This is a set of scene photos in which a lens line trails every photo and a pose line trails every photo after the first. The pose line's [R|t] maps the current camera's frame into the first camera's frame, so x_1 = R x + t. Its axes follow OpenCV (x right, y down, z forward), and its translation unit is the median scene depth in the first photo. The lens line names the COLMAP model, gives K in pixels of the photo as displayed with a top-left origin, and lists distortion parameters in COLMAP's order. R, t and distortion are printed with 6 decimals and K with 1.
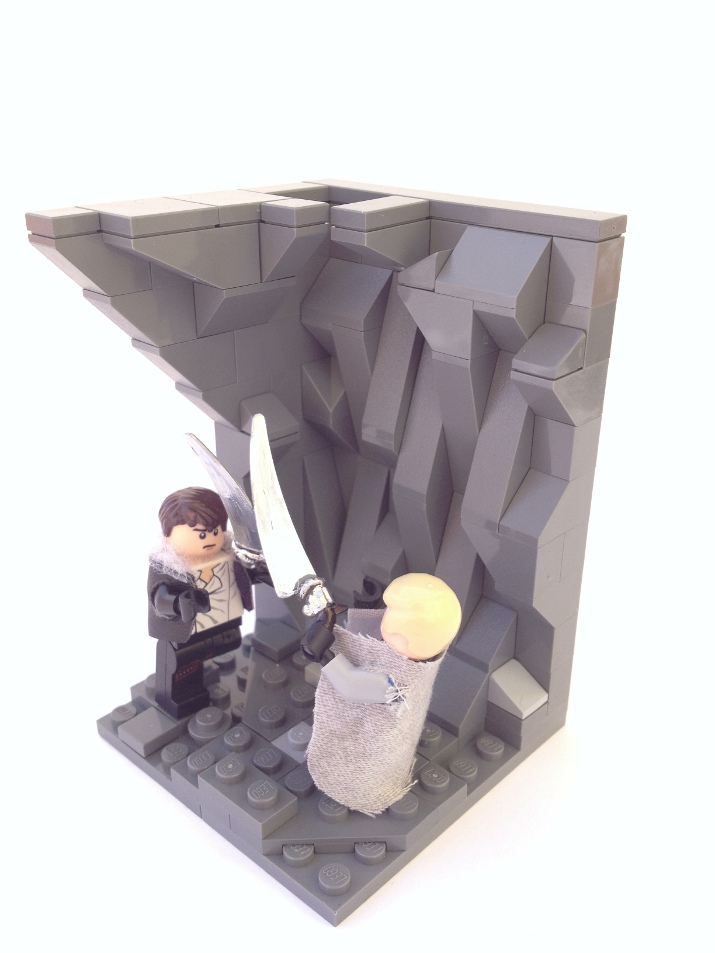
lens RADIAL K [[907.2, 0, 357.5], [0, 907.2, 476.5], [0, 0, 1]] dist [-0.001654, -0.010083]
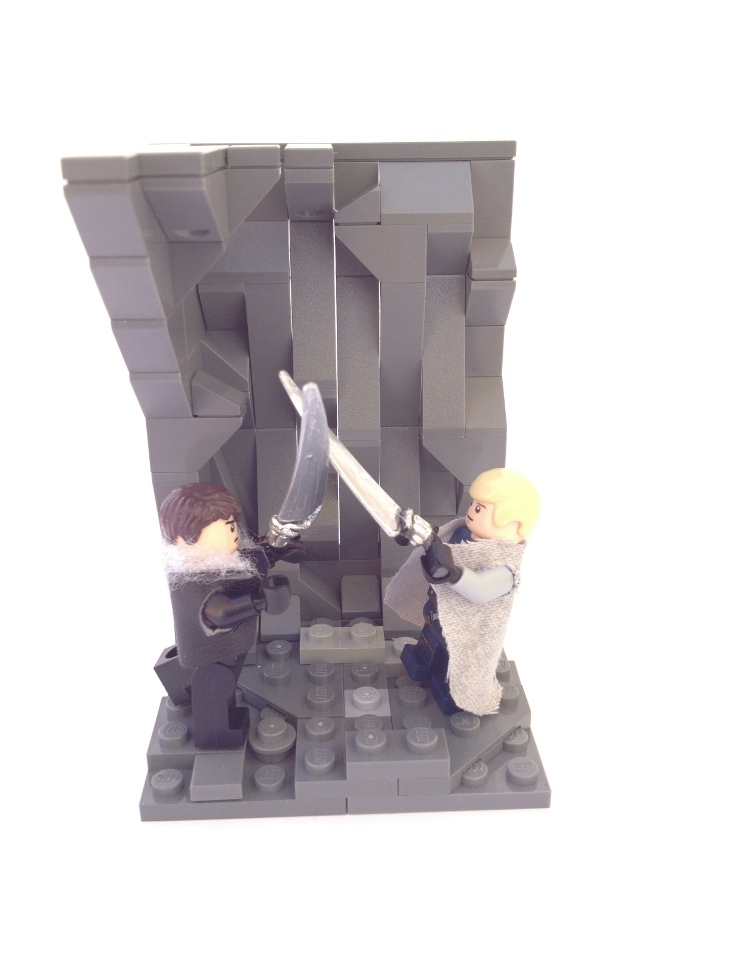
lens RADIAL K [[928.2, 0, 365.5], [0, 928.2, 487.5], [0, 0, 1]] dist [-0.001654, -0.010083]
pose [[0.685682, -0.275828, 0.673616, -0.753943], [0.296443, 0.951019, 0.087663, -0.014468], [-0.664802, 0.139580, 0.733864, 0.272031]]
